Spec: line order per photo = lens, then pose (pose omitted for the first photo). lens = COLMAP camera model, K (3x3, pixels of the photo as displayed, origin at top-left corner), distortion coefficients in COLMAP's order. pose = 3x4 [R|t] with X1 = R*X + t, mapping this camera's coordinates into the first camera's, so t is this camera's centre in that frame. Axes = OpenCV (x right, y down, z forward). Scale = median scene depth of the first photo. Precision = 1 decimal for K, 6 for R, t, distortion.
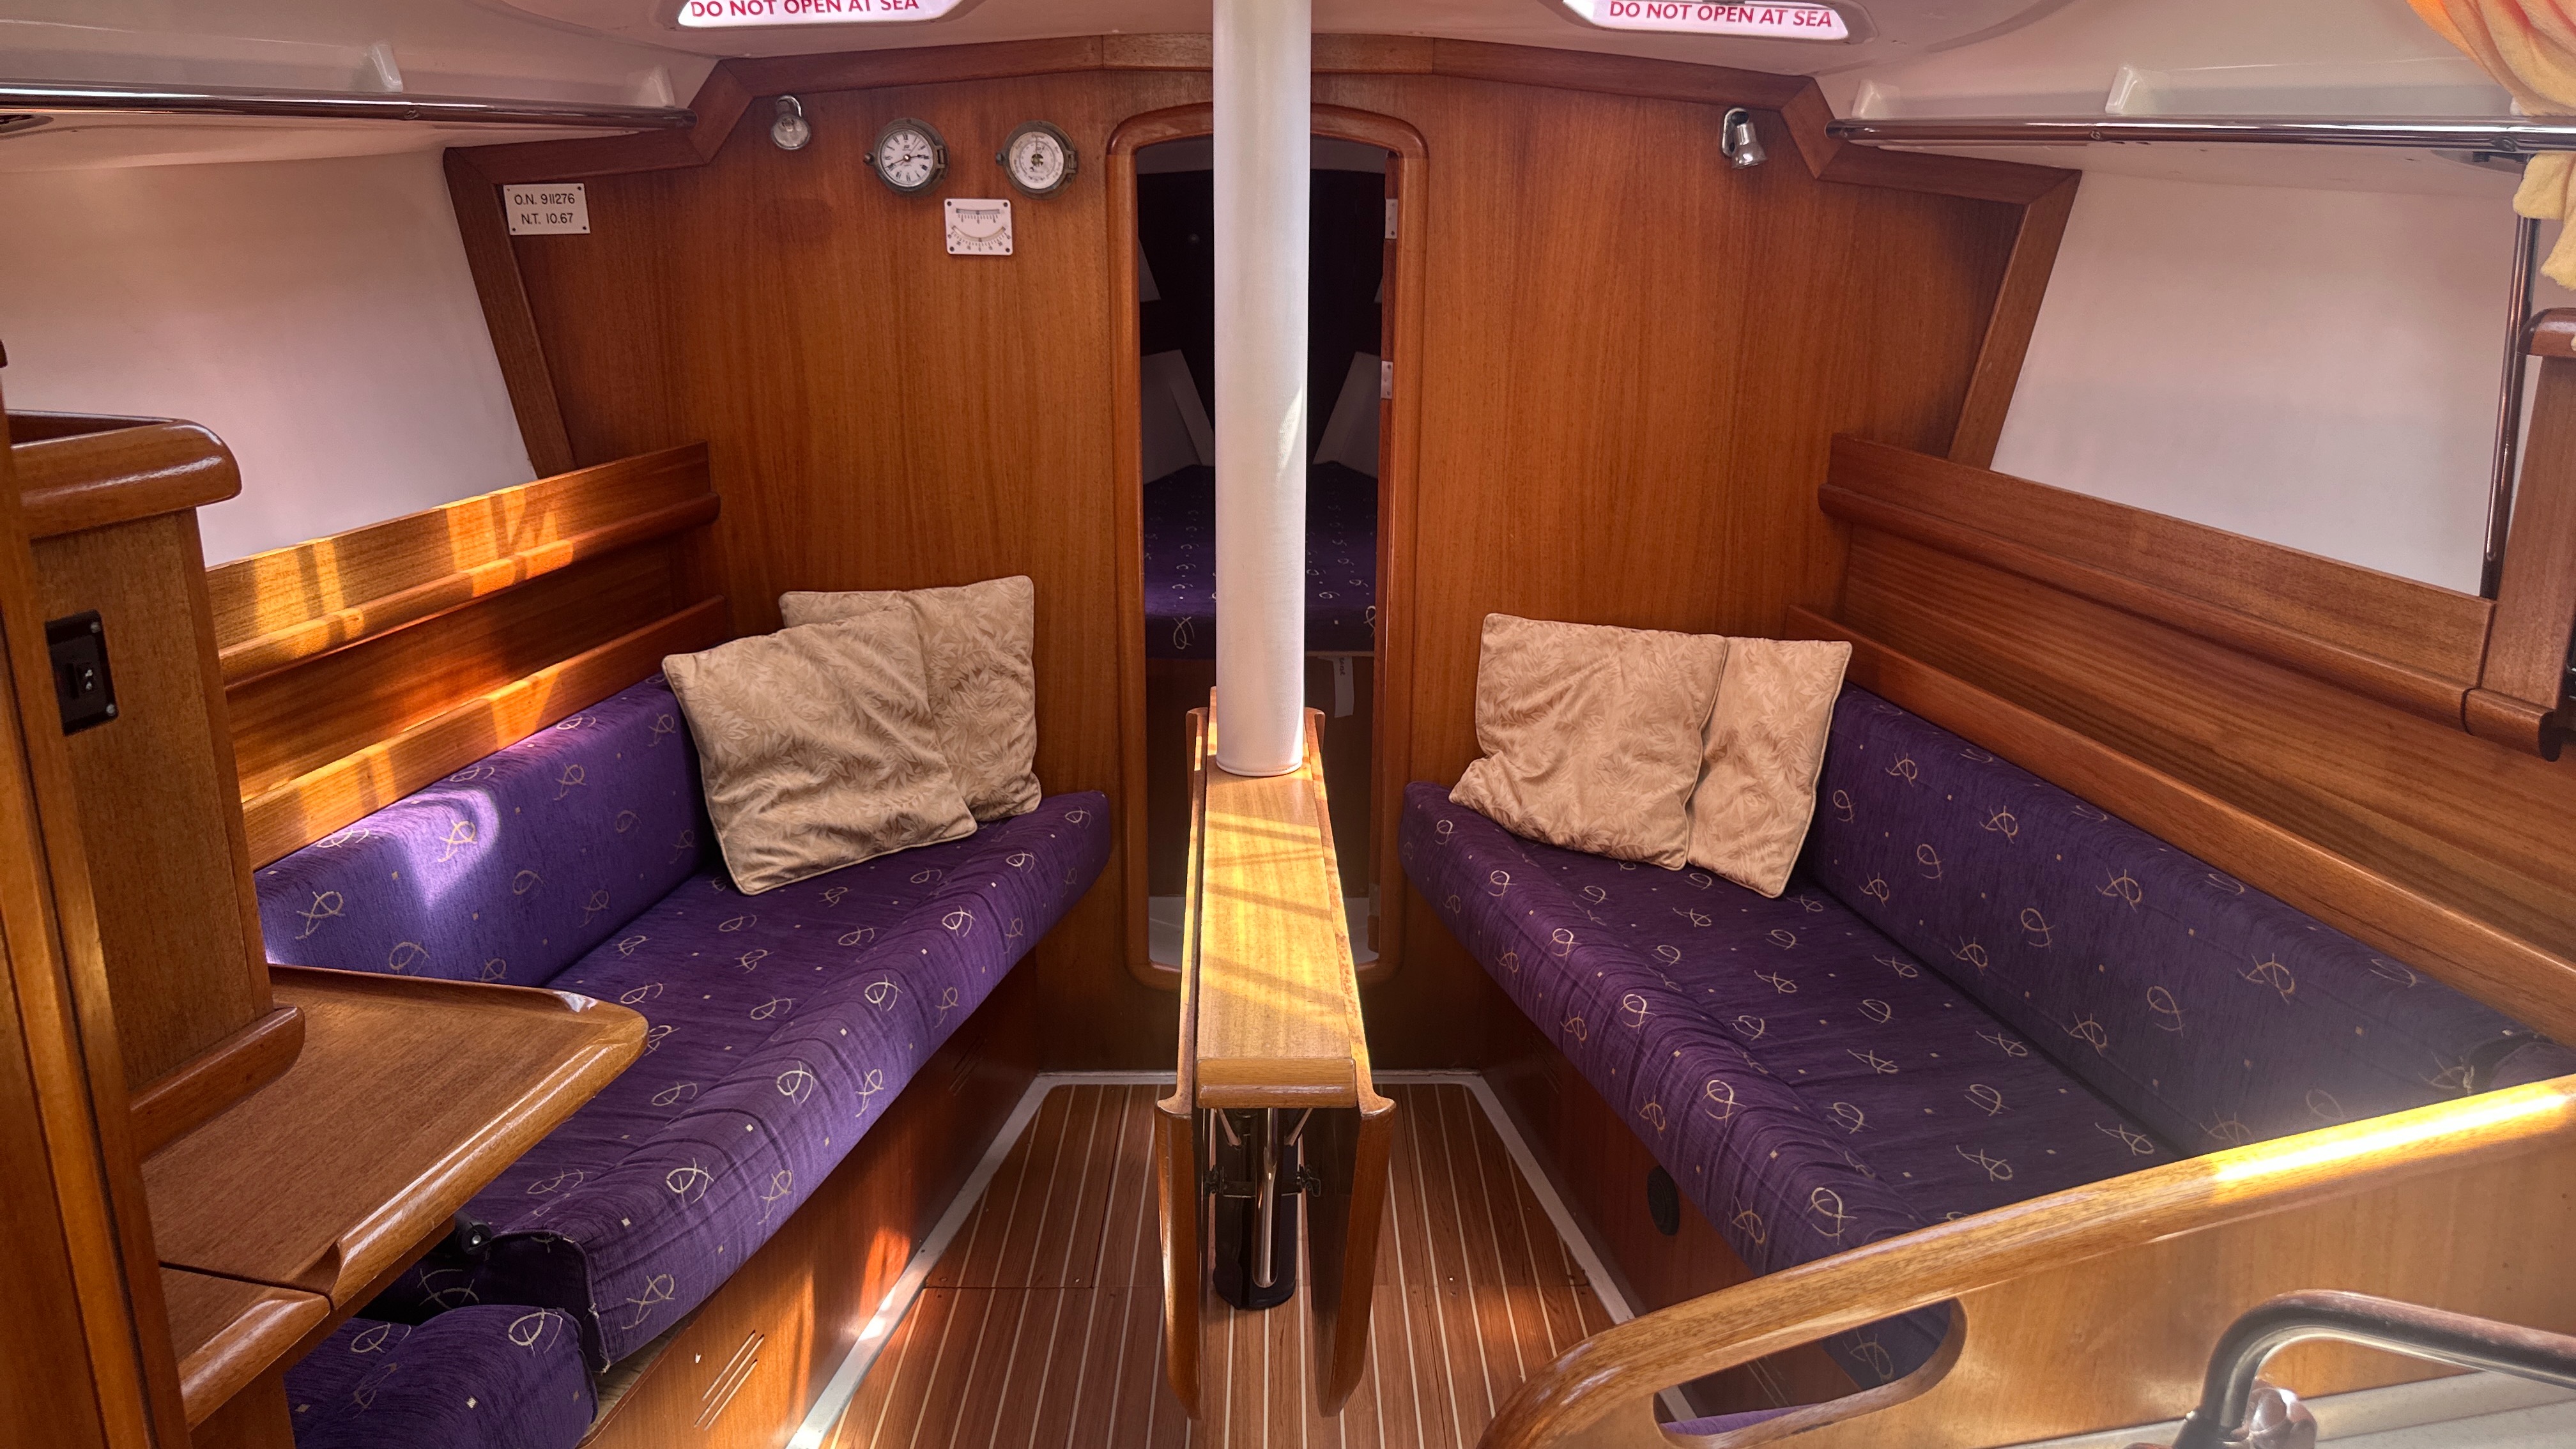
lens RADIAL K [[1813.8, 0, 1313.4], [0, 1813.8, 726.5], [0, 0, 1]] dist [0.074613, -0.105672]
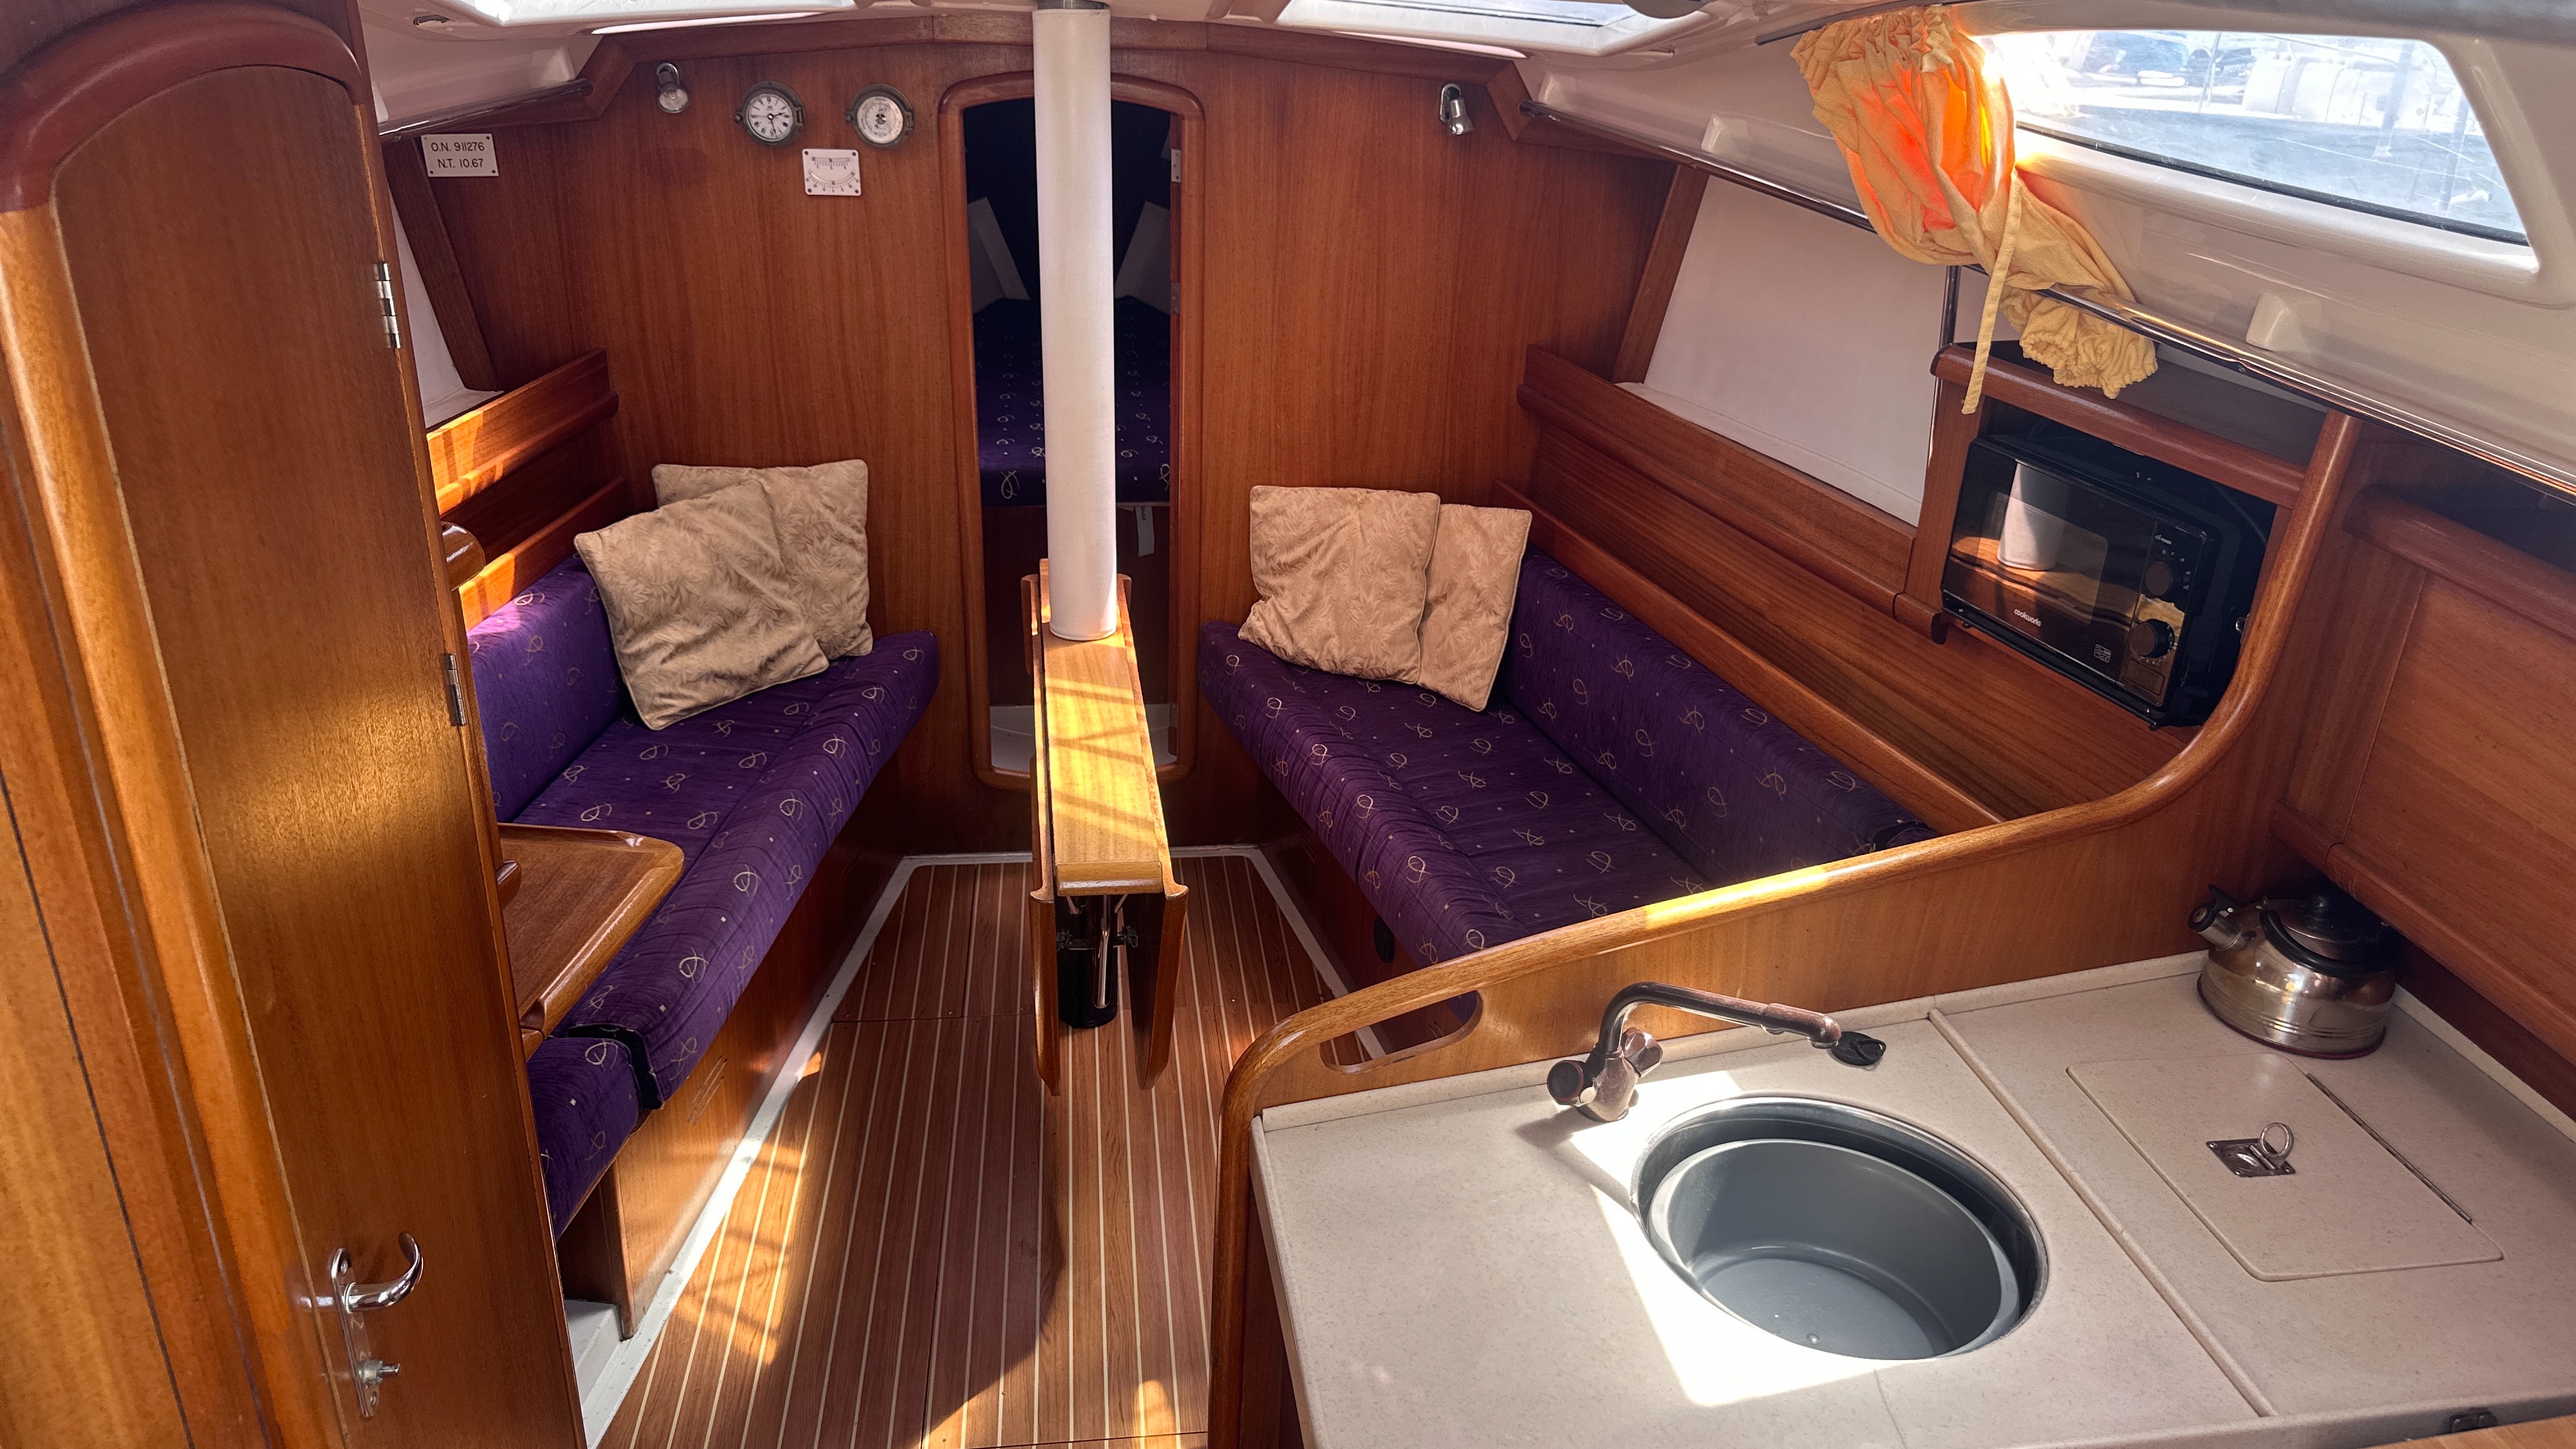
lens RADIAL K [[1813.8, 0, 1295.8], [0, 1813.8, 728.7], [0, 0, 1]] dist [0.074613, -0.105672]
pose [[0.994706, -0.021577, 0.100467, -0.008411], [0.007230, 0.989979, 0.141032, -0.080211], [-0.102503, -0.139559, 0.984894, -0.280397]]
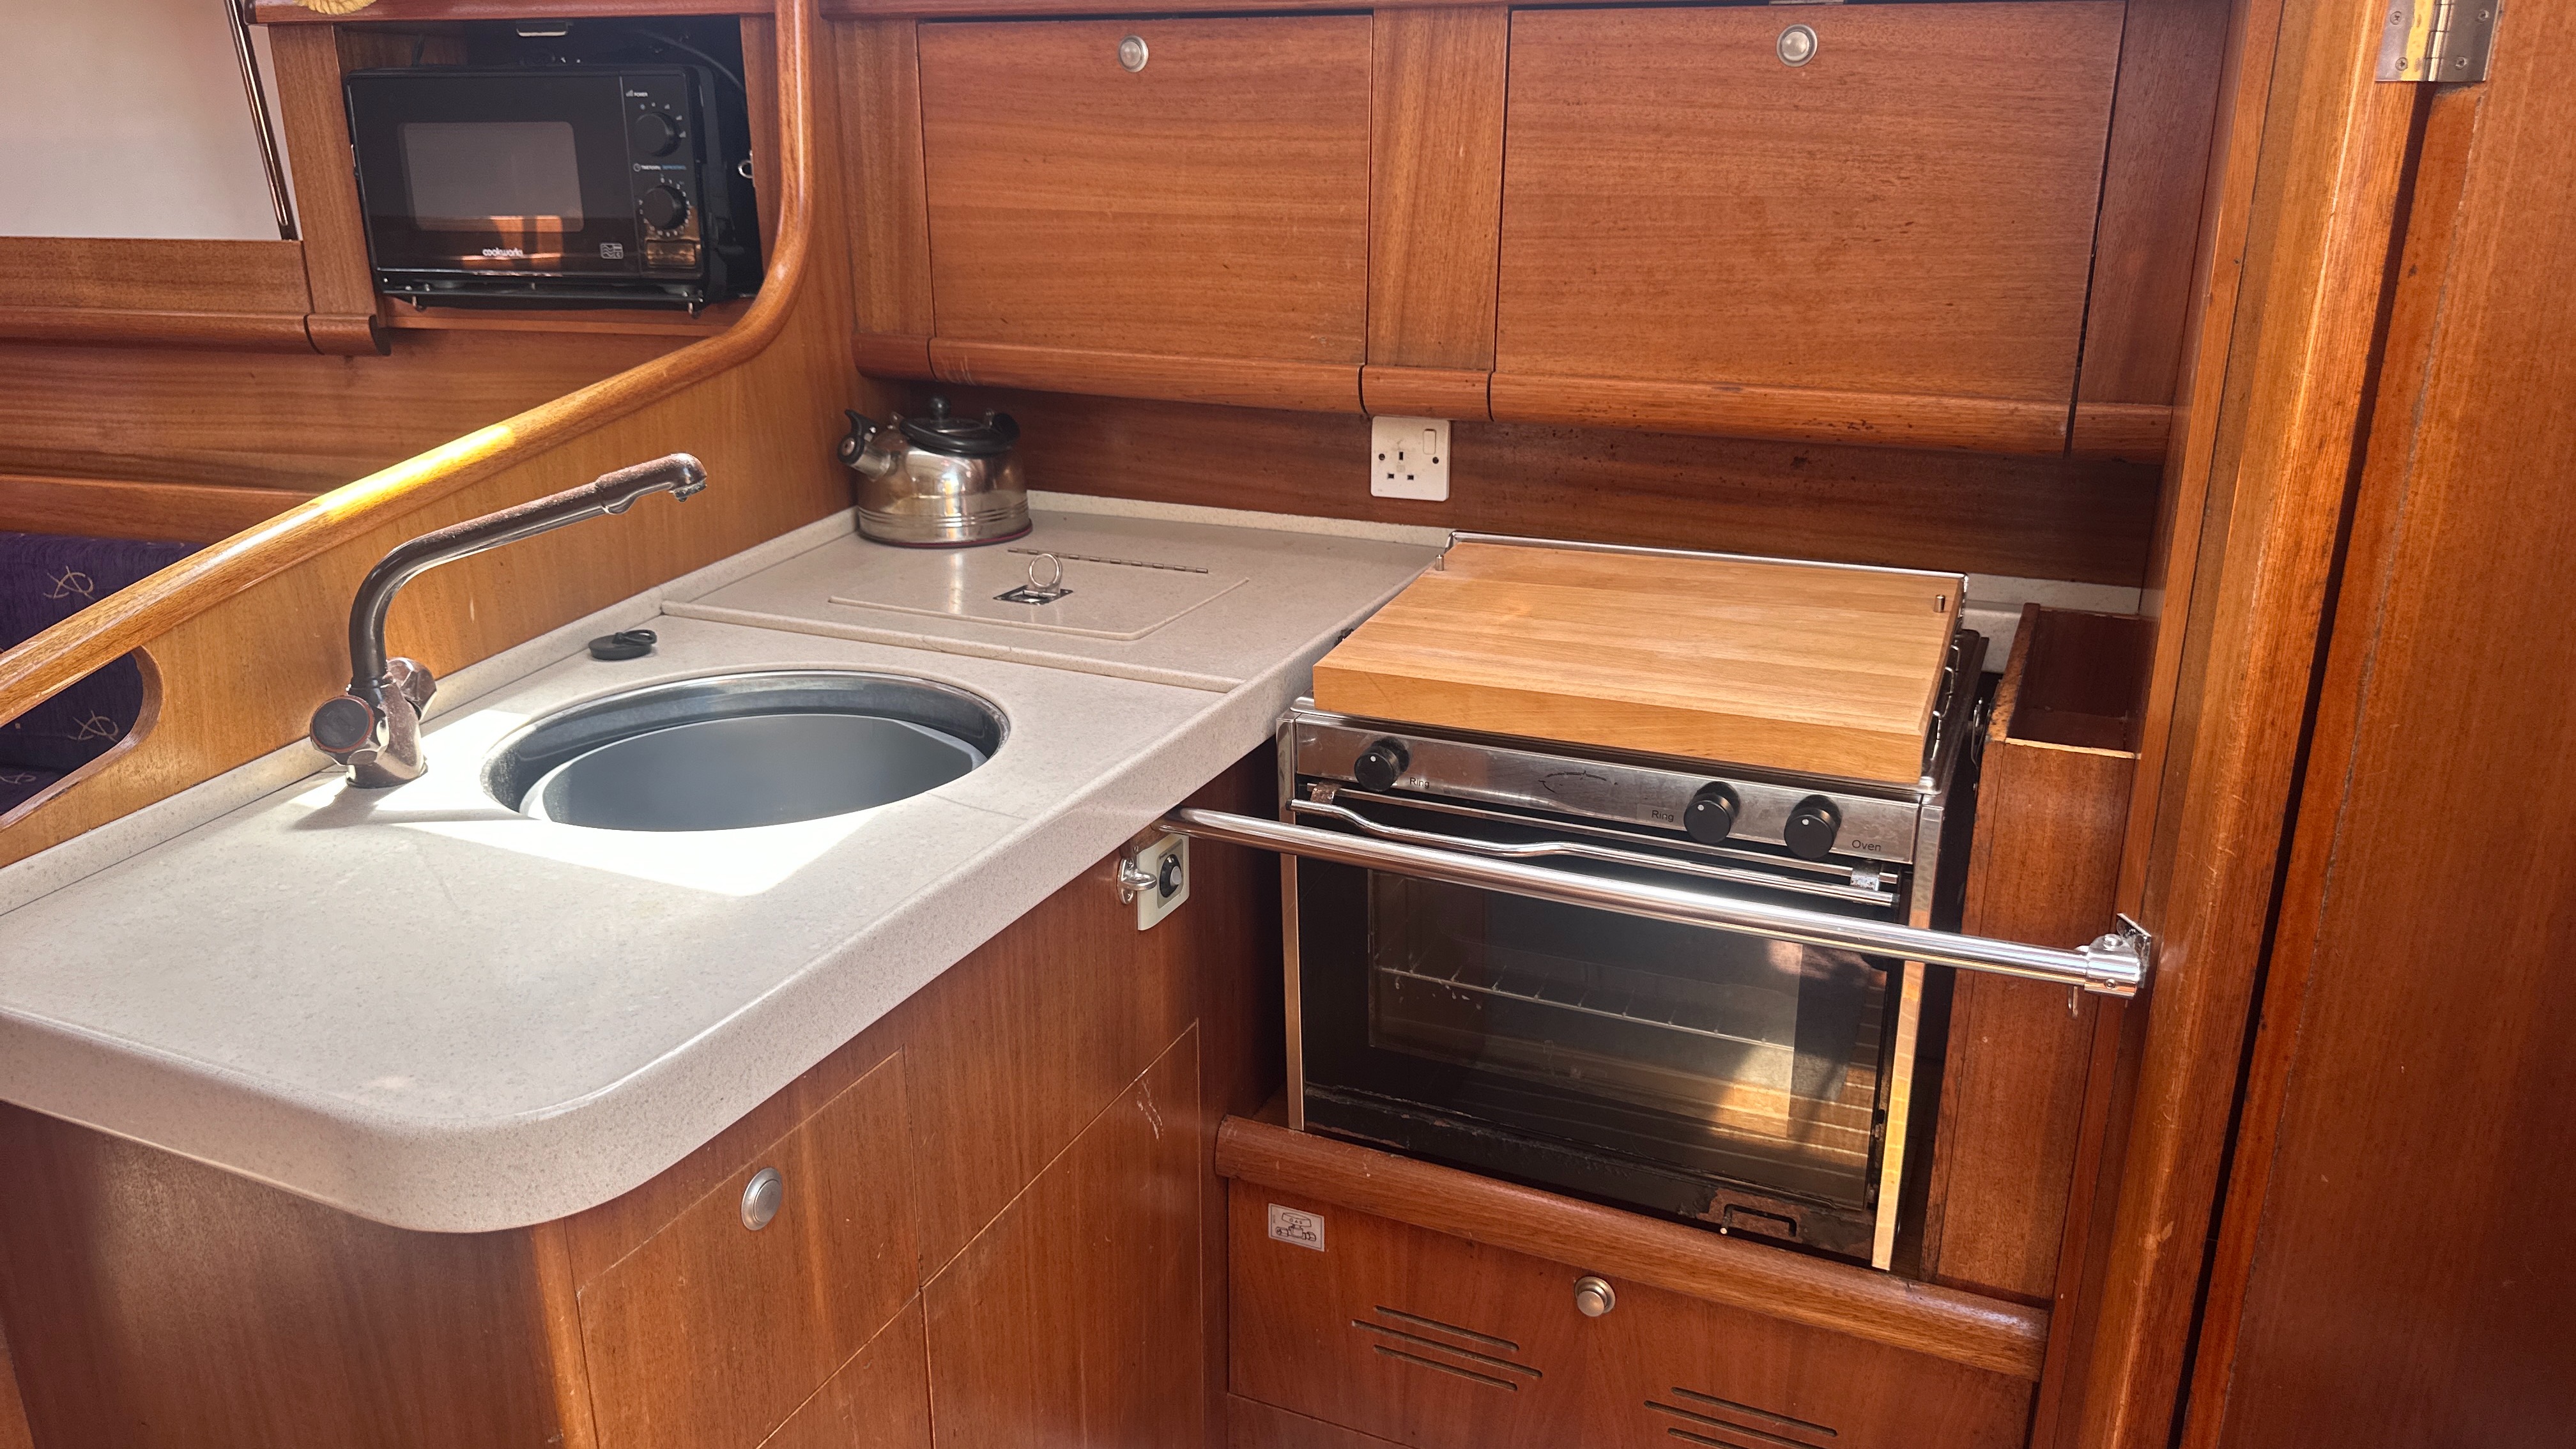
lens RADIAL K [[1813.8, 0, 1295.4], [0, 1813.8, 737.2], [0, 0, 1]] dist [0.074613, -0.105672]
pose [[0.446450, -0.294530, 0.844947, -0.119866], [0.255947, 0.946857, 0.194817, 0.111874], [-0.857423, 0.129285, 0.498108, -0.083433]]
